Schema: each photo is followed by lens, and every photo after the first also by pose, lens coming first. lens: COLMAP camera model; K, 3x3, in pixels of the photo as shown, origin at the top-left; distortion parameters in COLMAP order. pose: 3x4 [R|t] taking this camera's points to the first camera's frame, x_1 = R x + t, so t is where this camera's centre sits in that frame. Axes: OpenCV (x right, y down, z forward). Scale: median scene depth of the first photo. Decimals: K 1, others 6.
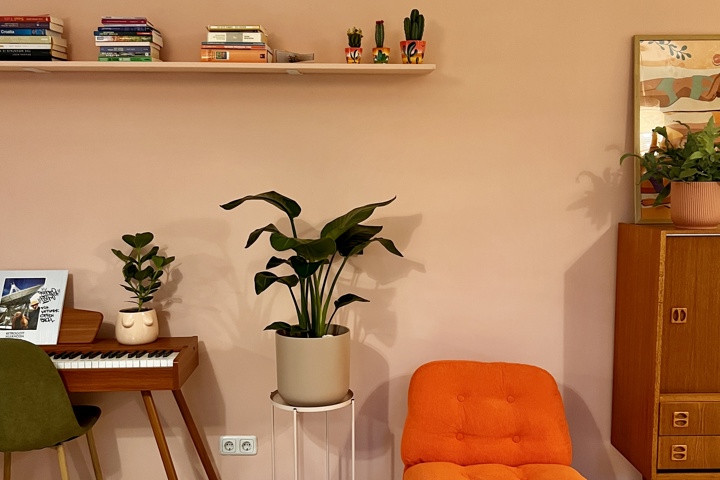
lens RADIAL K [[722.6, 0, 360.0], [0, 722.6, 240.0], [0, 0, 1]] dist [0.122065, -0.330929]
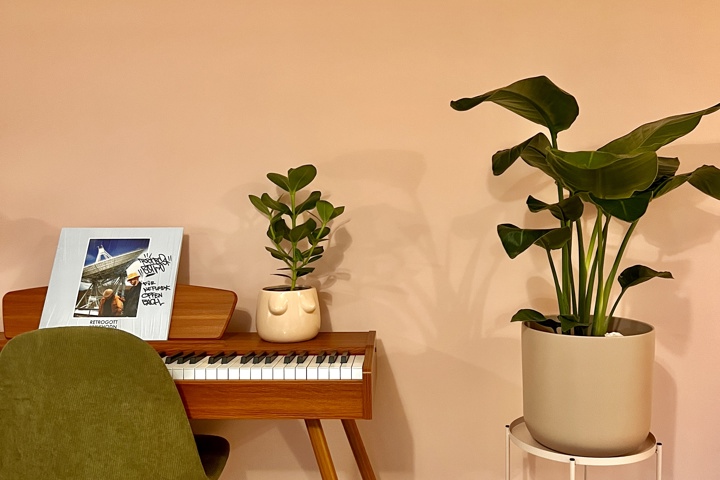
lens RADIAL K [[722.6, 0, 360.0], [0, 722.6, 240.0], [0, 0, 1]] dist [0.122065, -0.330929]
pose [[0.995976, 0.003876, -0.089539, -0.189477], [-0.004666, 0.999952, -0.008615, 0.059653], [0.089501, 0.008998, 0.995946, 0.377376]]
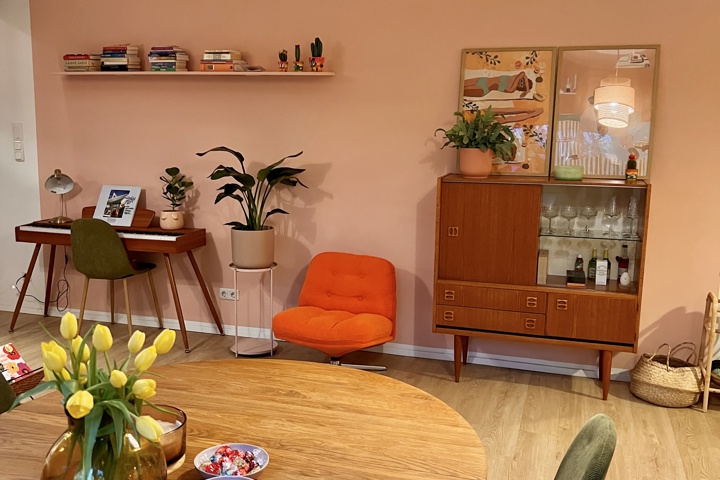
lens RADIAL K [[722.6, 0, 360.0], [0, 722.6, 240.0], [0, 0, 1]] dist [0.122065, -0.330929]
pose [[0.945883, 0.068553, -0.317185, 0.712933], [-0.043864, 0.995471, 0.084345, -0.003611], [0.321530, -0.065867, 0.944606, -0.549872]]
